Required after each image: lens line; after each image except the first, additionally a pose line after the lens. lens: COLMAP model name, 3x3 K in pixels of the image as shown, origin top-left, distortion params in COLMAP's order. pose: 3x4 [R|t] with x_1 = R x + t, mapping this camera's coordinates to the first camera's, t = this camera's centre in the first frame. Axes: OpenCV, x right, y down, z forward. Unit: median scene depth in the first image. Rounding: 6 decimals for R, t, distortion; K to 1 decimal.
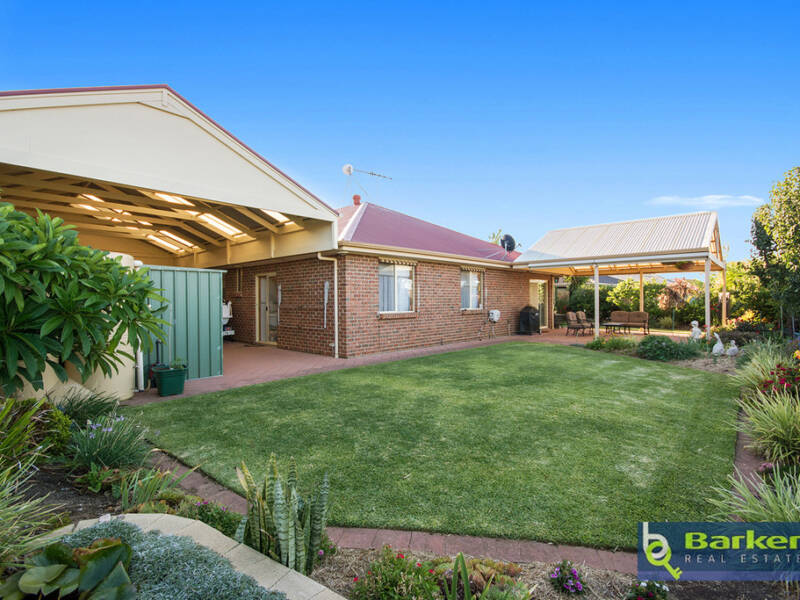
lens RADIAL K [[400.4, 0, 400.7], [0, 400.4, 302.3], [0, 0, 1]] dist [-0.004747, 0.000188]
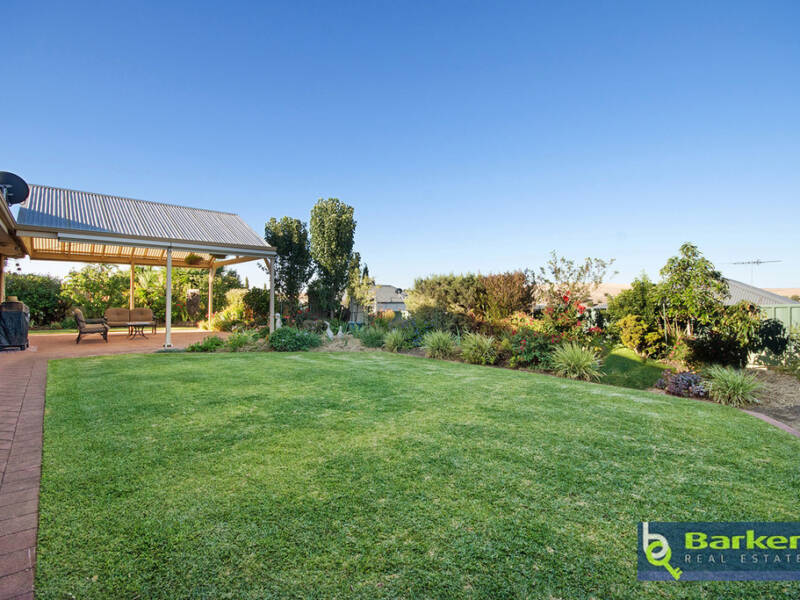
lens RADIAL K [[400.4, 0, 400.7], [0, 400.4, 301.1], [0, 0, 1]] dist [-0.004747, 0.000188]
pose [[0.102074, 0.004786, 0.994765, -0.219102], [-0.002020, 0.999987, -0.004603, 0.011662], [-0.994775, -0.001540, 0.102082, 0.374666]]
